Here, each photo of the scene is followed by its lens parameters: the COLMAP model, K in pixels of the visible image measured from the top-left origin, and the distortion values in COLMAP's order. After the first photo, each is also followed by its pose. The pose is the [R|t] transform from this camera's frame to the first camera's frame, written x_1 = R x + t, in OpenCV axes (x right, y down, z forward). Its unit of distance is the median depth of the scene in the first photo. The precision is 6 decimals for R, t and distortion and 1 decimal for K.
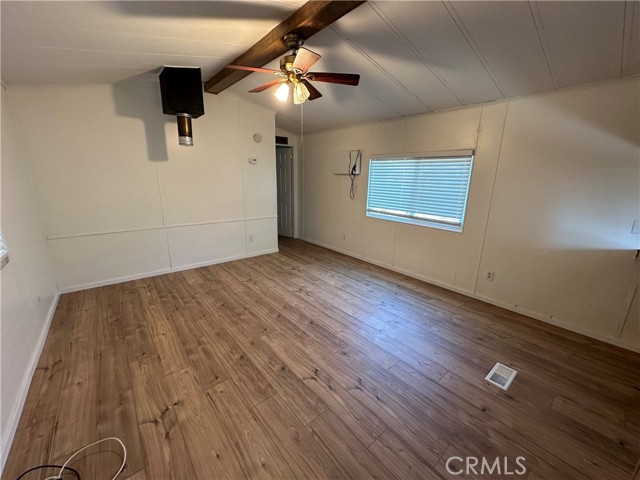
lens RADIAL K [[255.1, 0, 320.8], [0, 255.1, 240.6], [0, 0, 1]] dist [-0.005853, 0.000227]
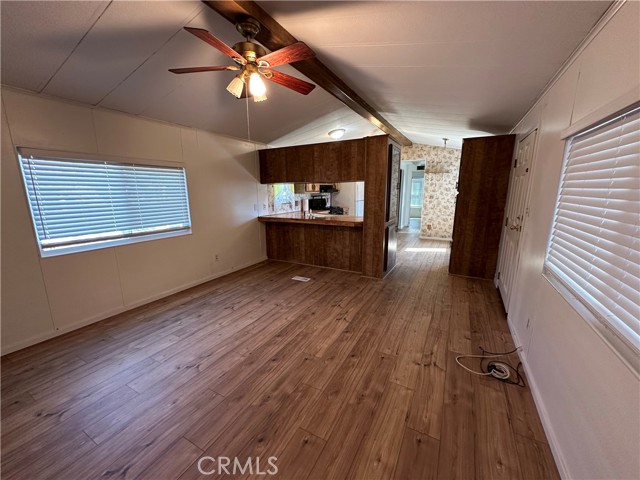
lens RADIAL K [[255.1, 0, 320.8], [0, 255.1, 240.6], [0, 0, 1]] dist [-0.005853, 0.000227]
pose [[-0.368397, -0.200411, 0.907810, -0.828226], [0.227487, 0.927369, 0.297045, -0.243892], [-0.901406, 0.315945, -0.296050, 0.944194]]
